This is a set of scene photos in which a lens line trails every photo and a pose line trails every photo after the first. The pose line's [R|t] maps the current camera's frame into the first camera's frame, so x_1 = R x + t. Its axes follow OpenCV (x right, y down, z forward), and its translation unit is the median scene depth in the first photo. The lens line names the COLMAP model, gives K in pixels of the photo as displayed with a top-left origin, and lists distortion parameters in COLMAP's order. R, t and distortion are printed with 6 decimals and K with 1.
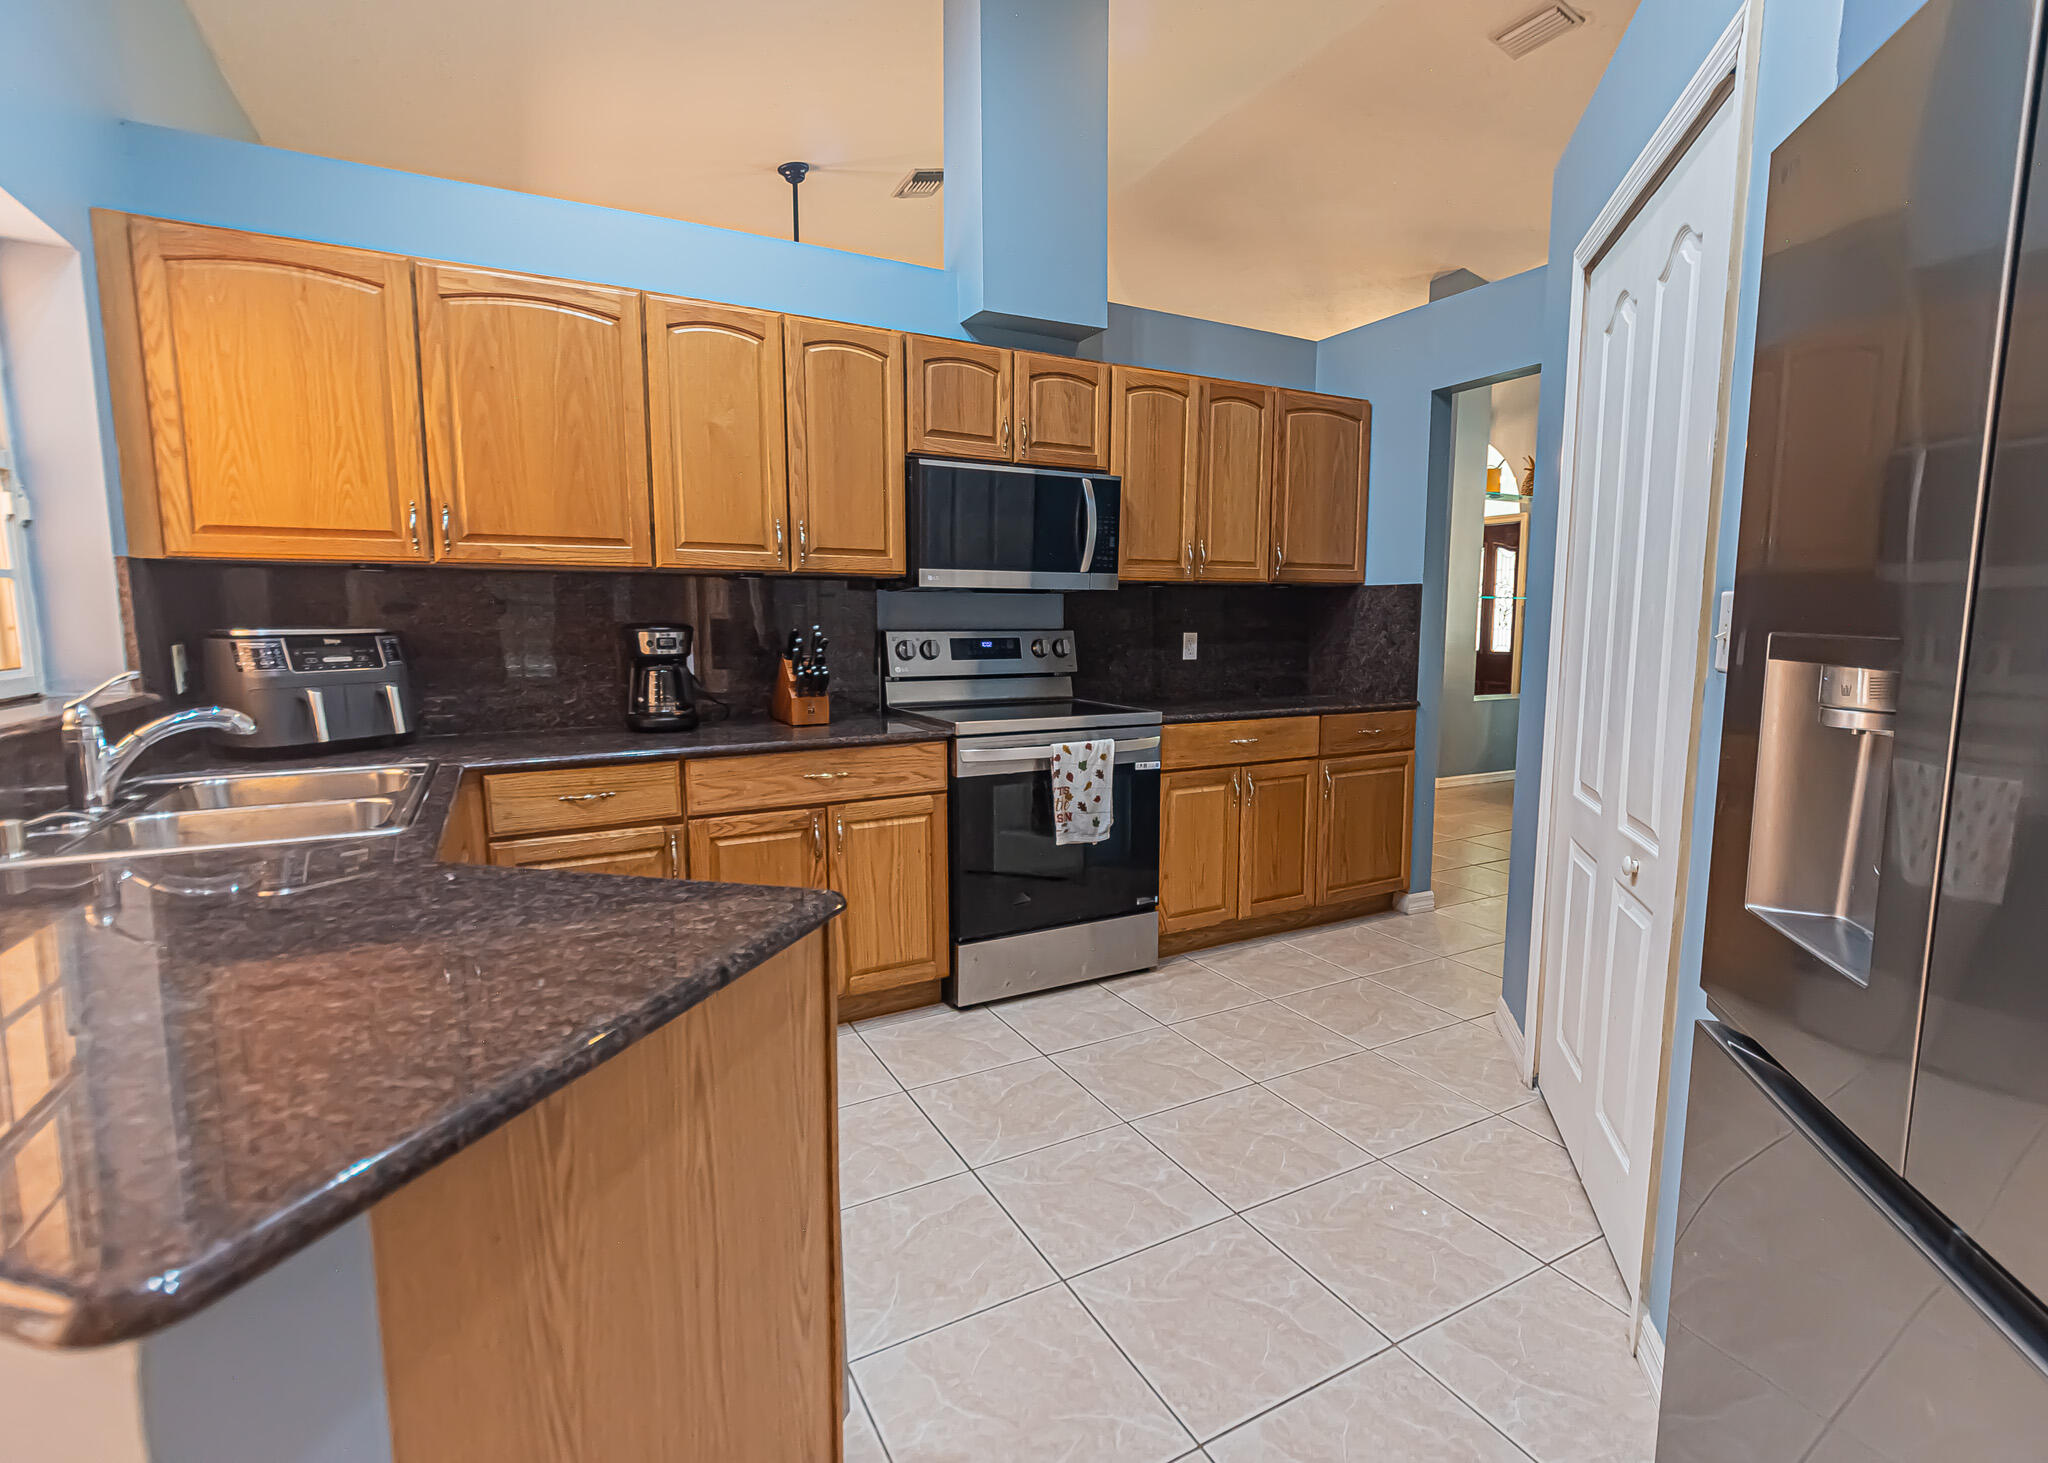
lens RADIAL K [[929.7, 0, 1024.0], [0, 929.7, 731.5], [0, 0, 1]] dist [0.003476, -0.000193]
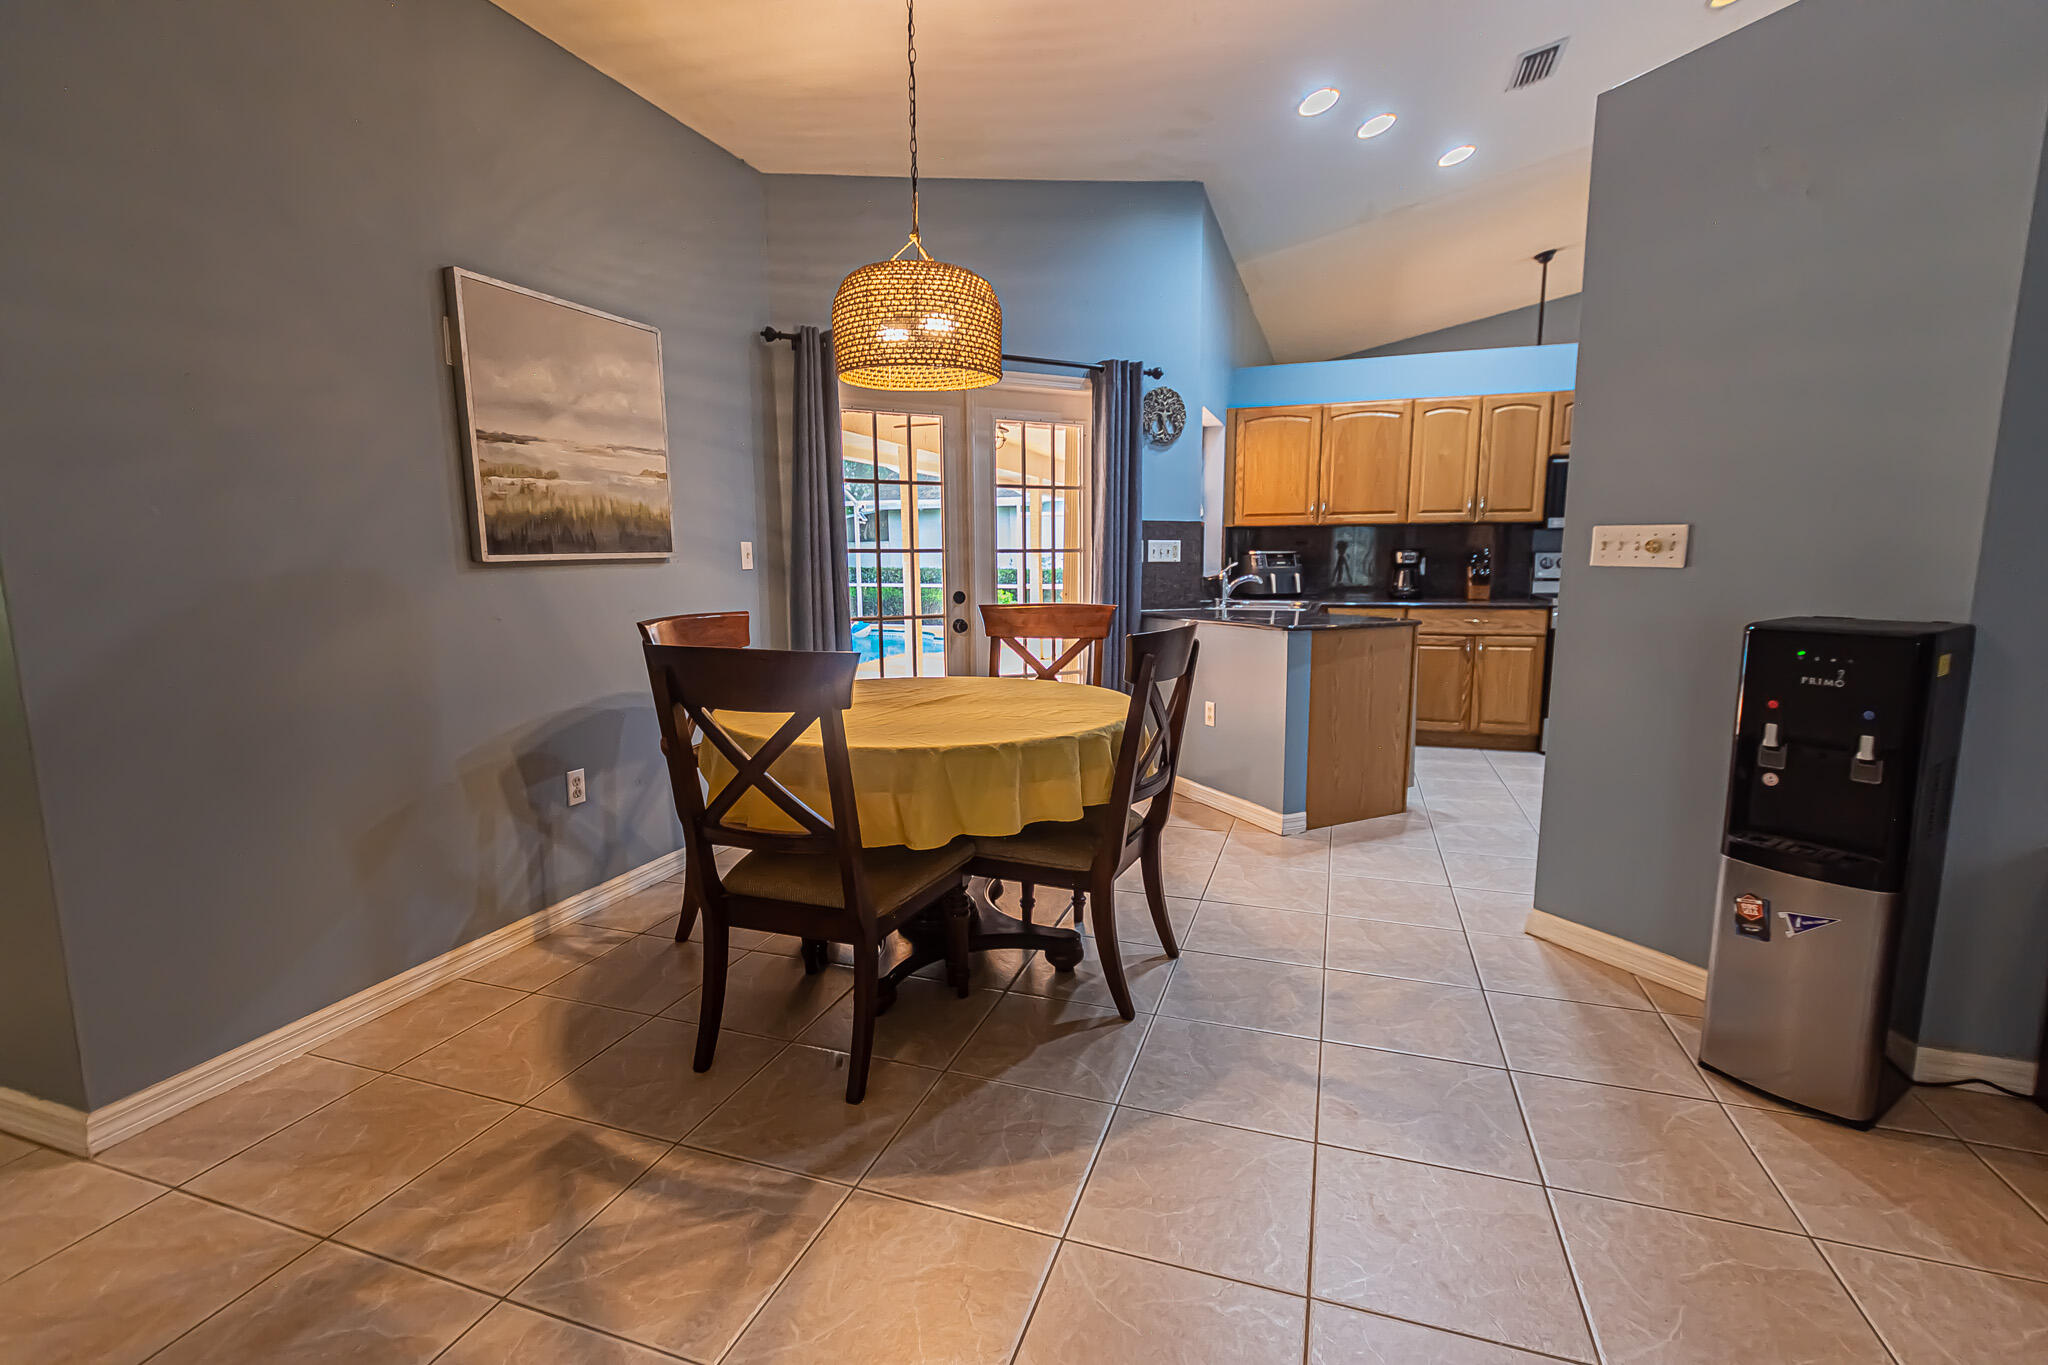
lens RADIAL K [[900.2, 0, 1032.8], [0, 900.2, 686.5], [0, 0, 1]] dist [0.001003, -0.001235]
pose [[0.672167, 0.101673, -0.733385, 0.584014], [-0.083712, 0.994611, 0.061164, 0.145785], [0.735652, 0.020281, 0.677056, -1.038551]]
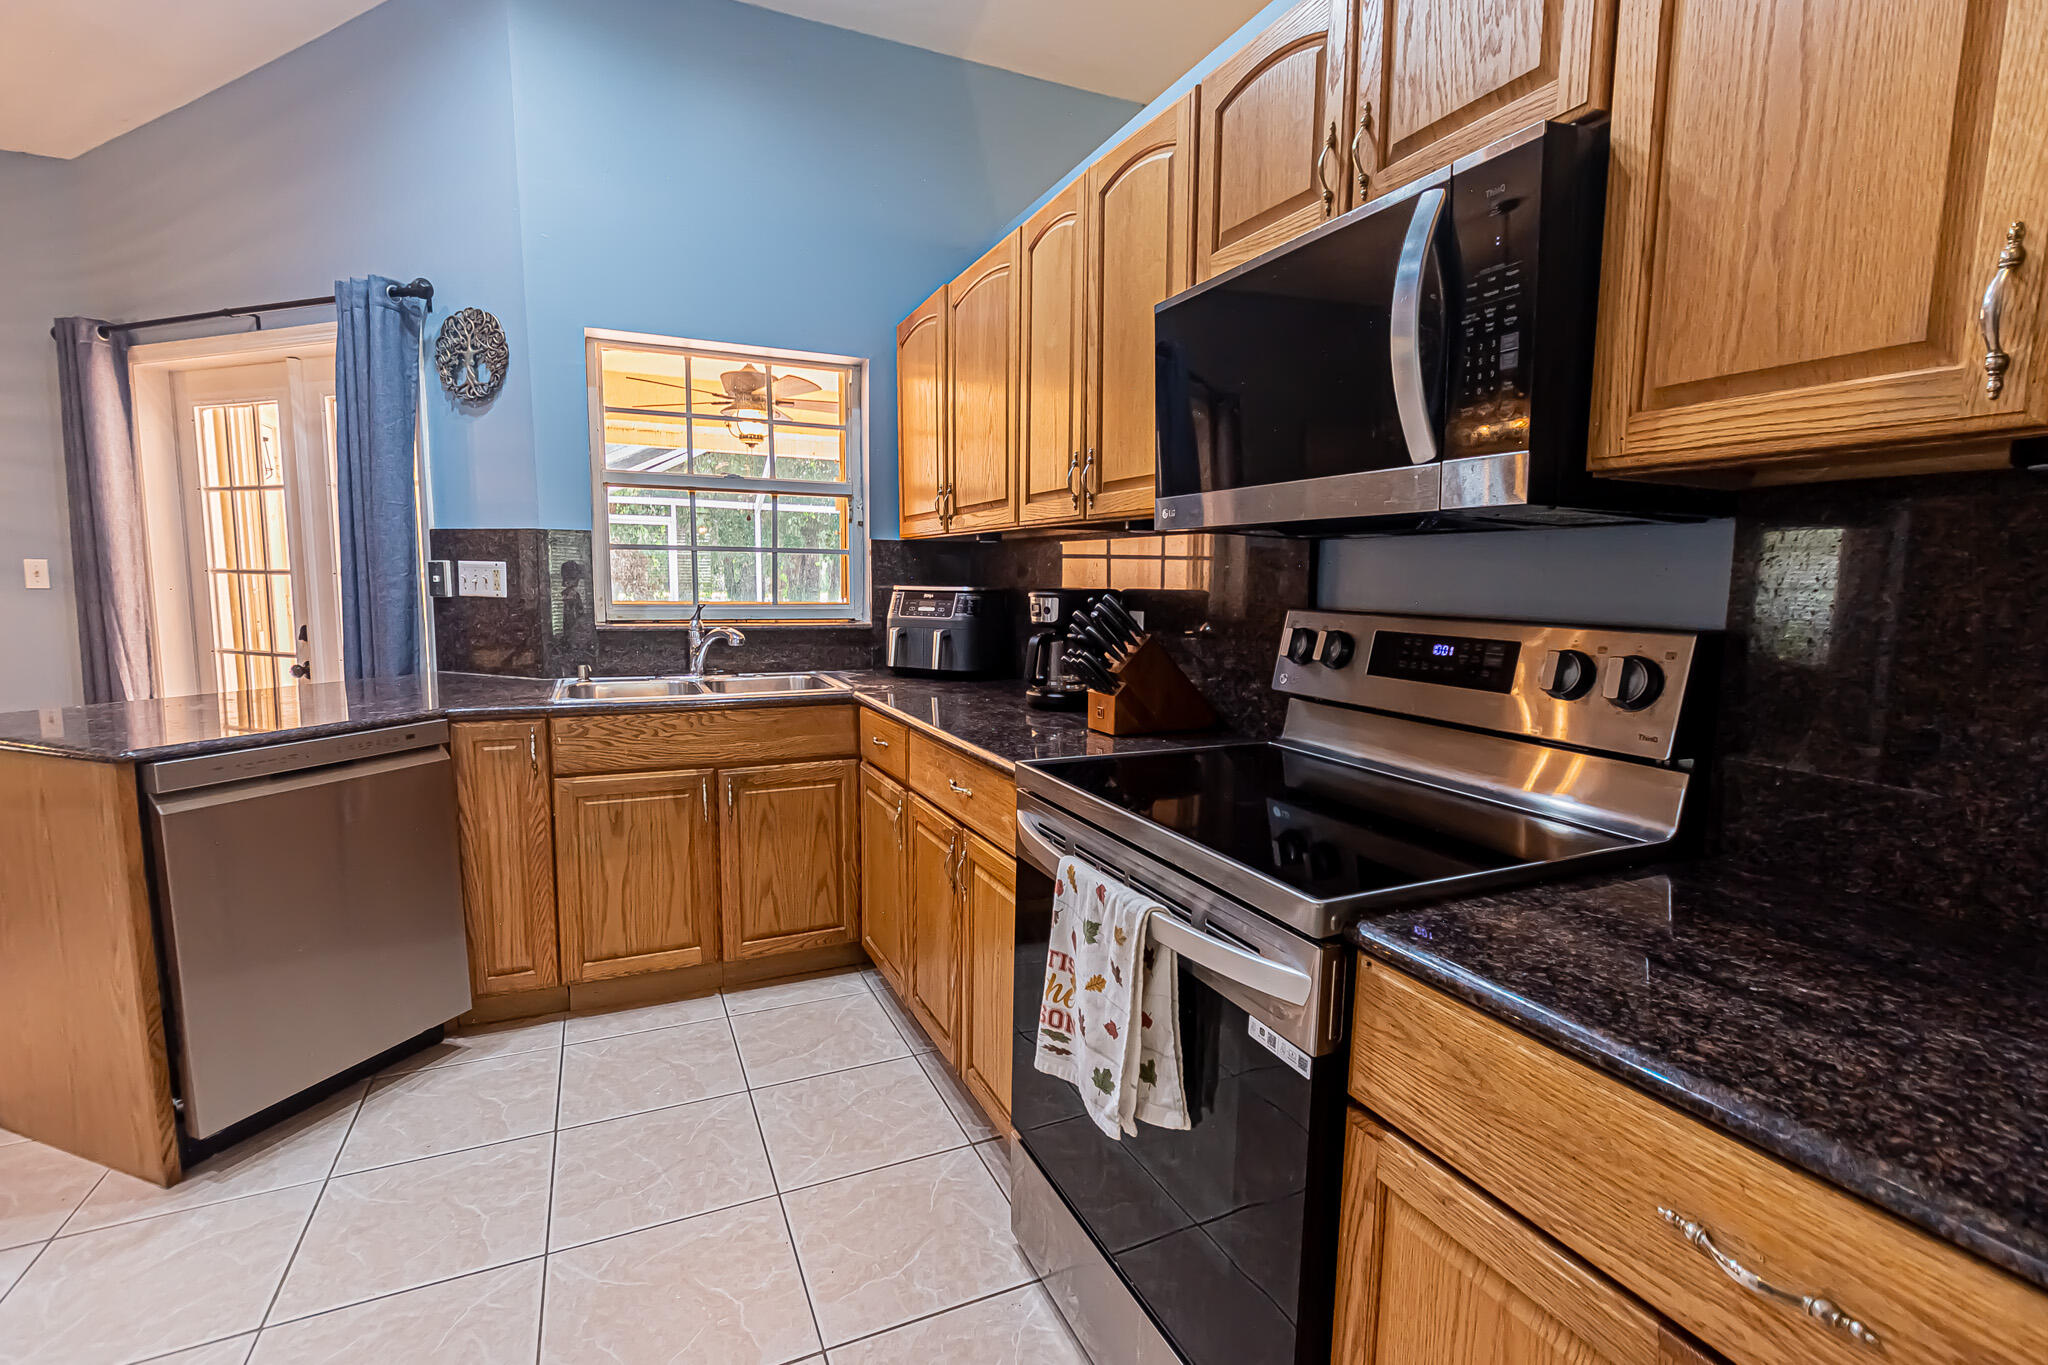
lens RADIAL K [[935.8, 0, 1024.0], [0, 935.8, 682.5], [0, 0, 1]] dist [-0.001996, -0.000874]
pose [[-0.073370, 0.111239, -0.991082, 0.504478], [-0.137657, 0.983118, 0.120536, -0.129213], [0.987759, 0.145273, -0.056819, 1.021274]]
